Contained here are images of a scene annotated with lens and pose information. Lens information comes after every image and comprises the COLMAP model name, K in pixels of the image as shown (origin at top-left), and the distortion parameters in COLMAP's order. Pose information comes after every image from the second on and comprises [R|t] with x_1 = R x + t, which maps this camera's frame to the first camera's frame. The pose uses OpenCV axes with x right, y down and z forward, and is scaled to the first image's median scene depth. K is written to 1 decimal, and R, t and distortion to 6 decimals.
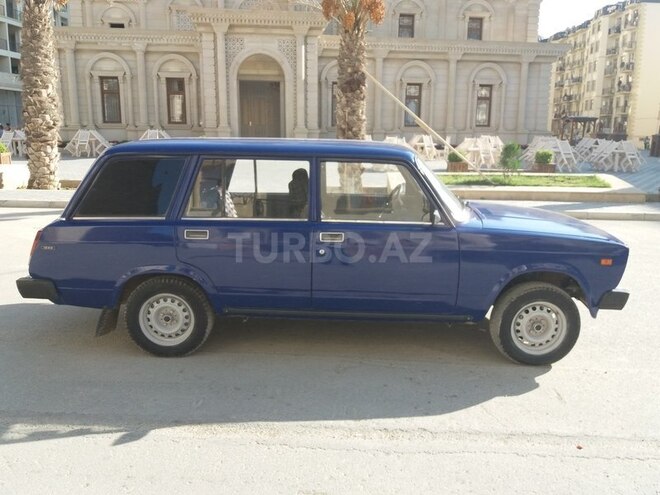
lens RADIAL K [[544.1, 0, 330.8], [0, 544.1, 255.6], [0, 0, 1]] dist [0.013542, -0.039109]
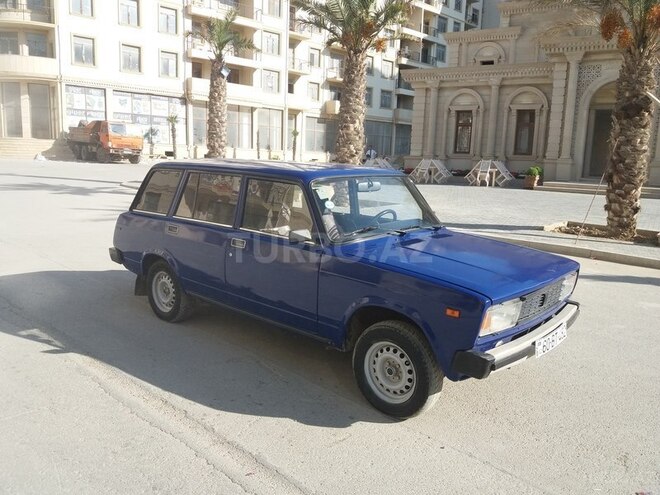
lens RADIAL K [[544.1, 0, 330.8], [0, 544.1, 255.6], [0, 0, 1]] dist [0.013542, -0.039109]
pose [[0.758945, 0.131056, -0.637830, 0.128647], [-0.166588, 0.986017, 0.004378, -0.006883], [0.629485, 0.102932, 0.770165, 0.033371]]
